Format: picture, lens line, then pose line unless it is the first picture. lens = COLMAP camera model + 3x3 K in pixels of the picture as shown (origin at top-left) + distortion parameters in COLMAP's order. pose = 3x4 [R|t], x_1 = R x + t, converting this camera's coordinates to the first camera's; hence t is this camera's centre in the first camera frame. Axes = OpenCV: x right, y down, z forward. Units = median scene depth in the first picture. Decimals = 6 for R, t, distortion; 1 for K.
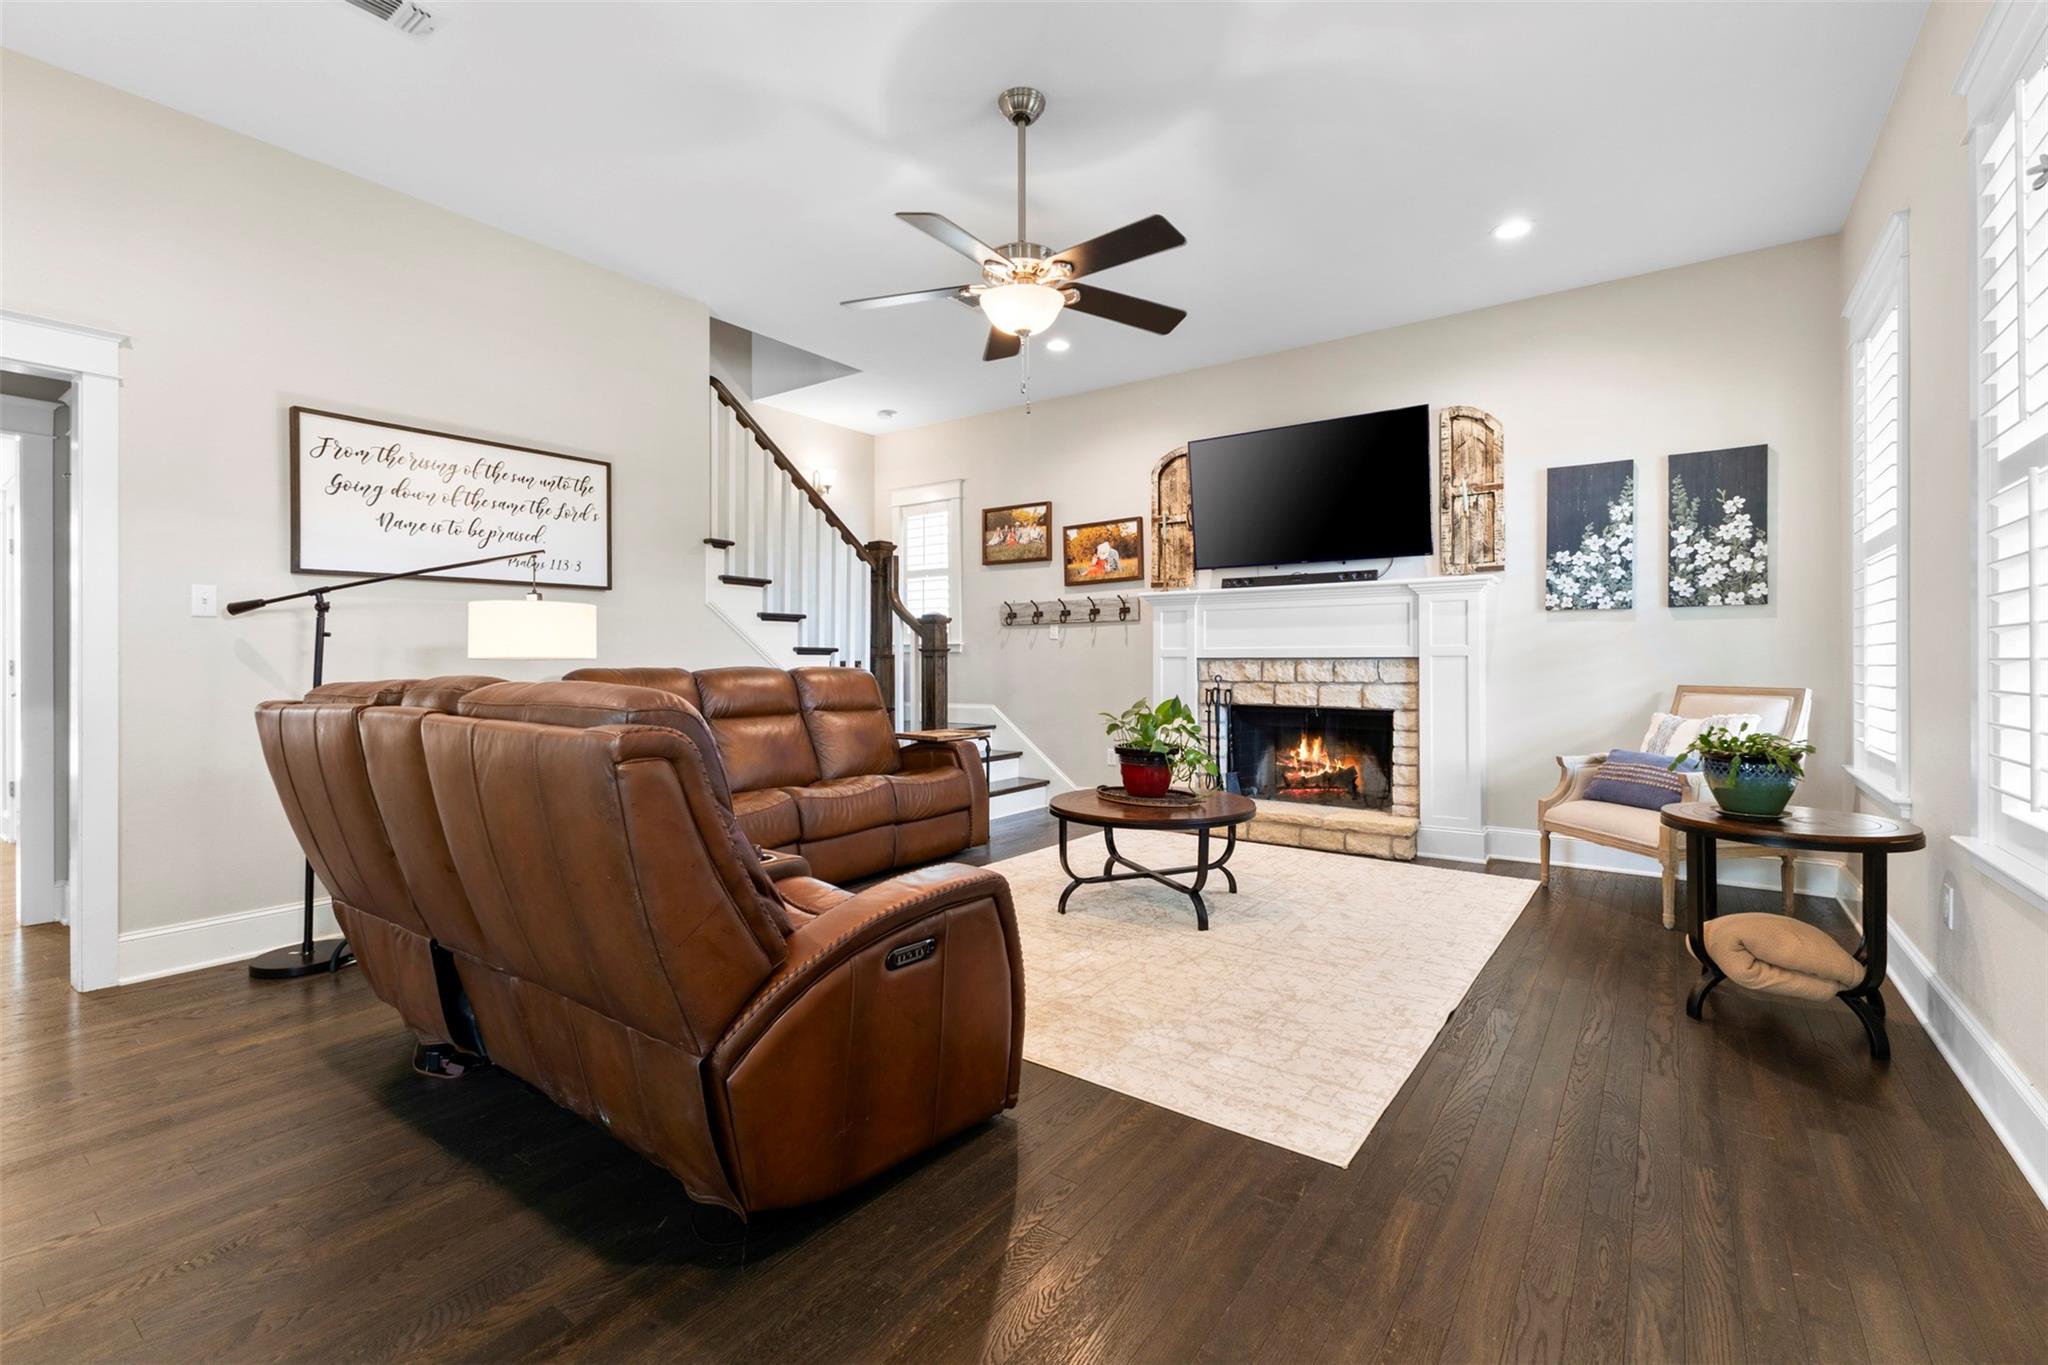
lens RADIAL K [[888.1, 0, 1033.1], [0, 888.1, 659.8], [0, 0, 1]] dist [0.003627, 0.000478]
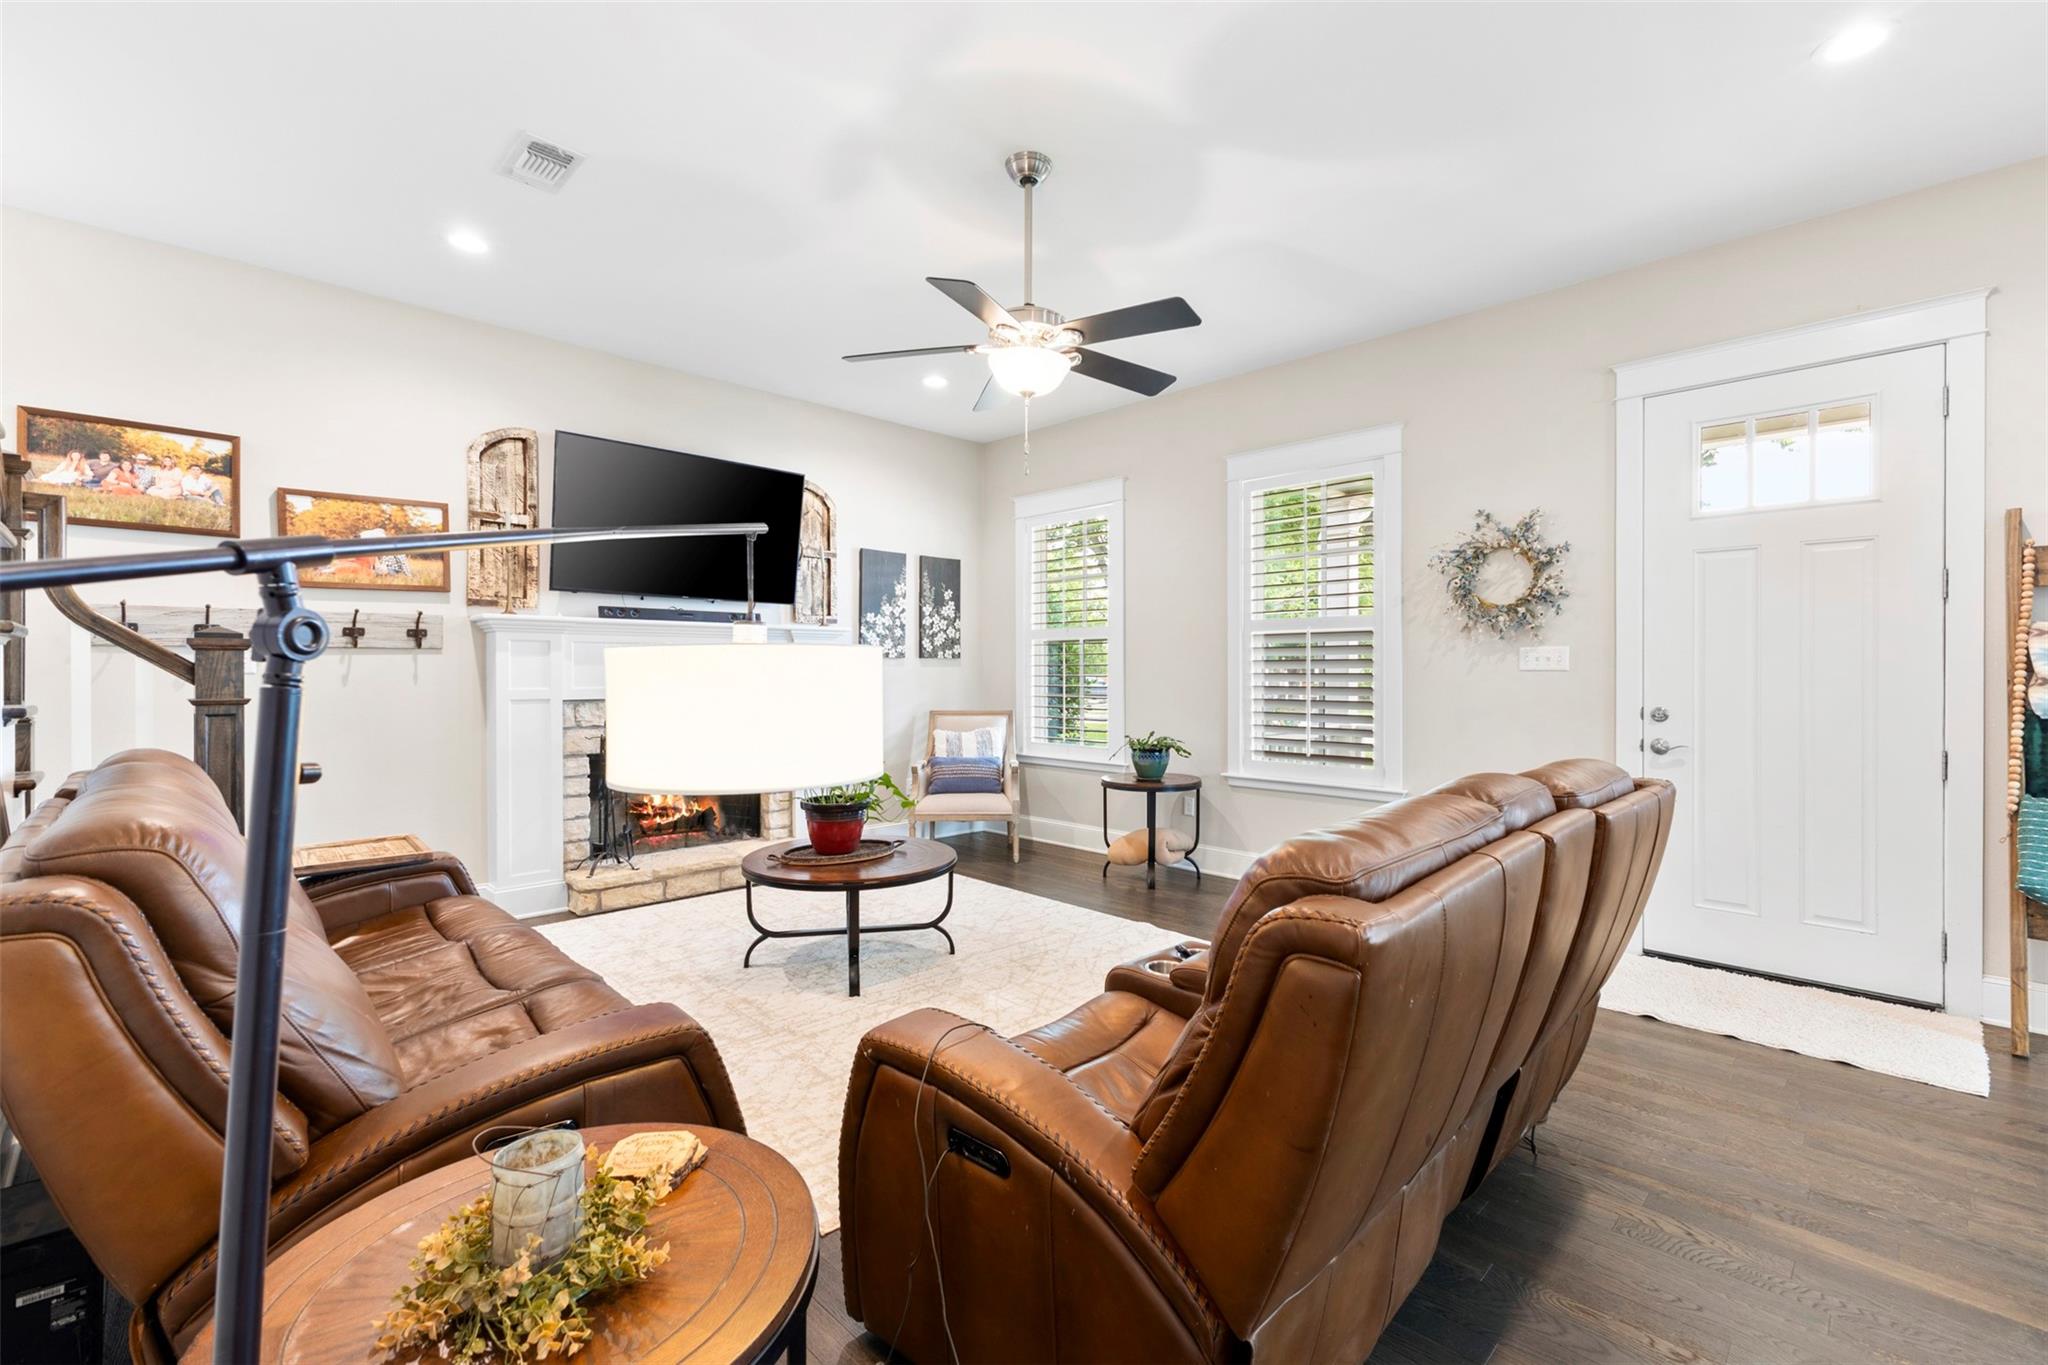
lens RADIAL K [[888.1, 0, 1033.1], [0, 888.1, 659.8], [0, 0, 1]] dist [0.003627, 0.000478]
pose [[0.148772, 0.011404, 0.988806, -0.694957], [-0.001510, 0.999935, -0.011306, -0.038062], [-0.988870, 0.000189, 0.148780, 0.573803]]
